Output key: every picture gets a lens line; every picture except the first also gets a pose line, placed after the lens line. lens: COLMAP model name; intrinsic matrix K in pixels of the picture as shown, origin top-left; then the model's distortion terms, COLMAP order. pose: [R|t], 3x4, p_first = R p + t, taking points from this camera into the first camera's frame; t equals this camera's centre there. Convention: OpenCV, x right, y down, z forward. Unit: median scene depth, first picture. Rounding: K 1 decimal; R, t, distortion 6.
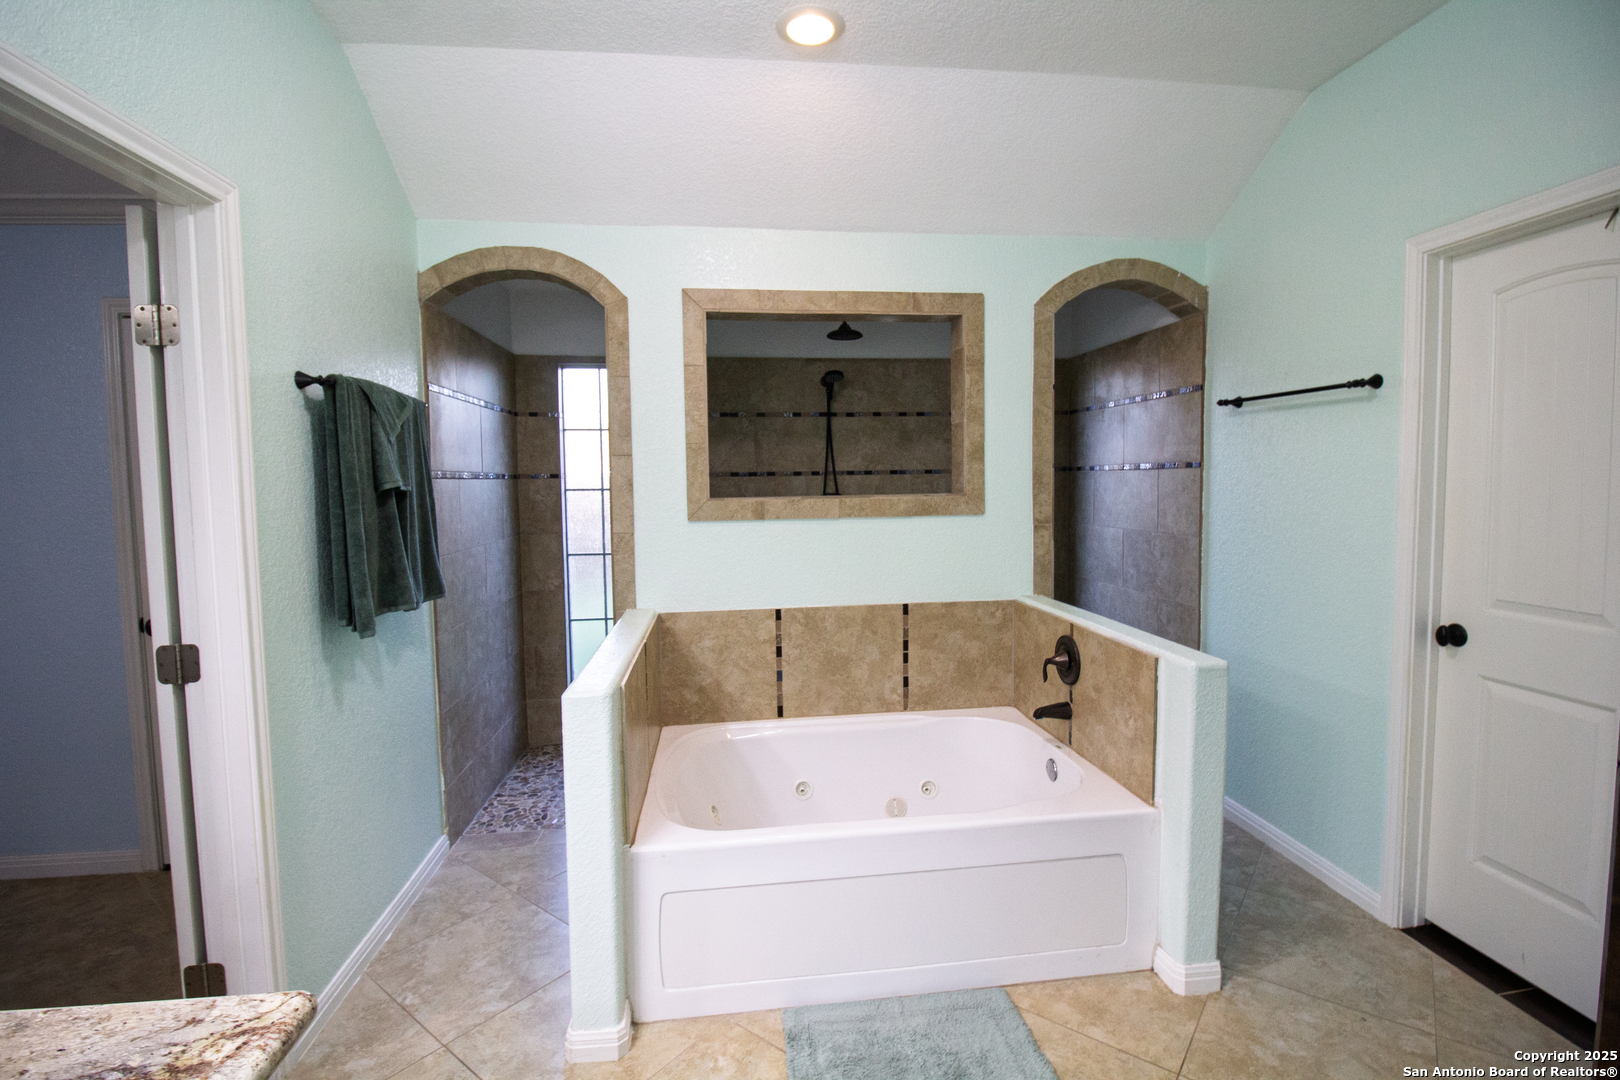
lens RADIAL K [[755.9, 0, 821.2], [0, 755.9, 530.3], [0, 0, 1]] dist [-0.000819, -0.013467]
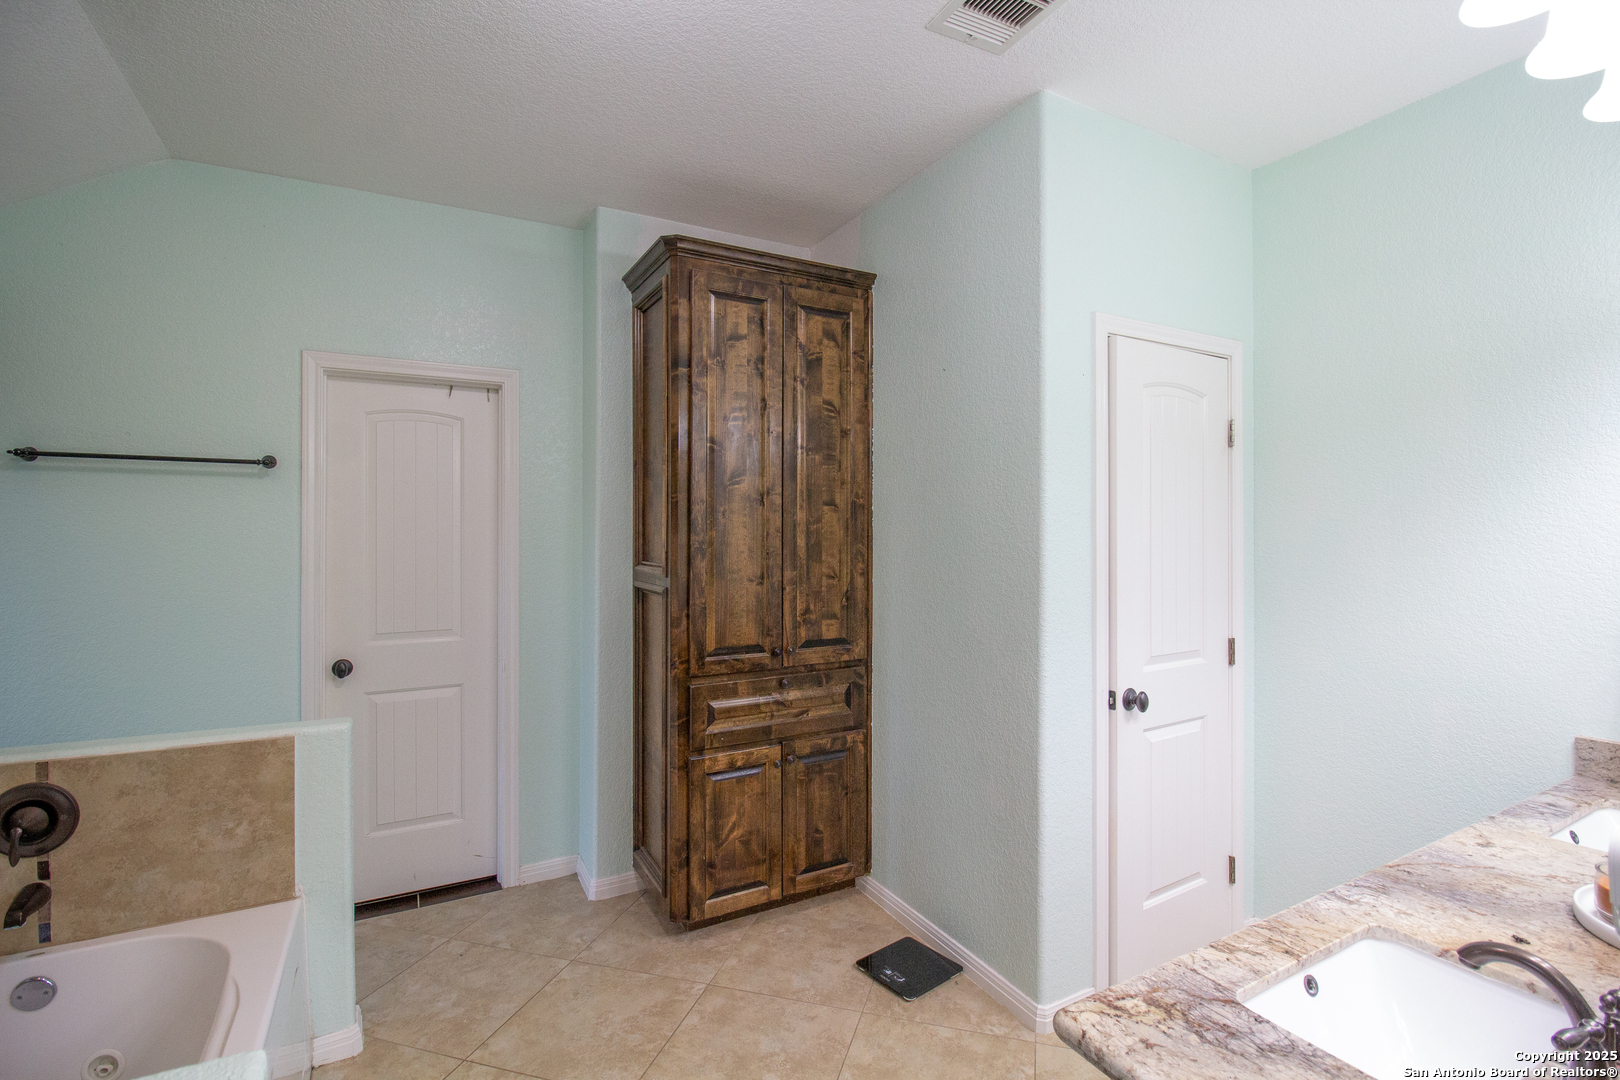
lens RADIAL K [[755.9, 0, 821.2], [0, 755.9, 530.3], [0, 0, 1]] dist [-0.000819, -0.013467]
pose [[-0.370082, 0.015994, 0.928861, -0.692848], [0.067854, 0.997647, 0.009856, -0.055681], [-0.926518, 0.066675, -0.370297, 0.731892]]
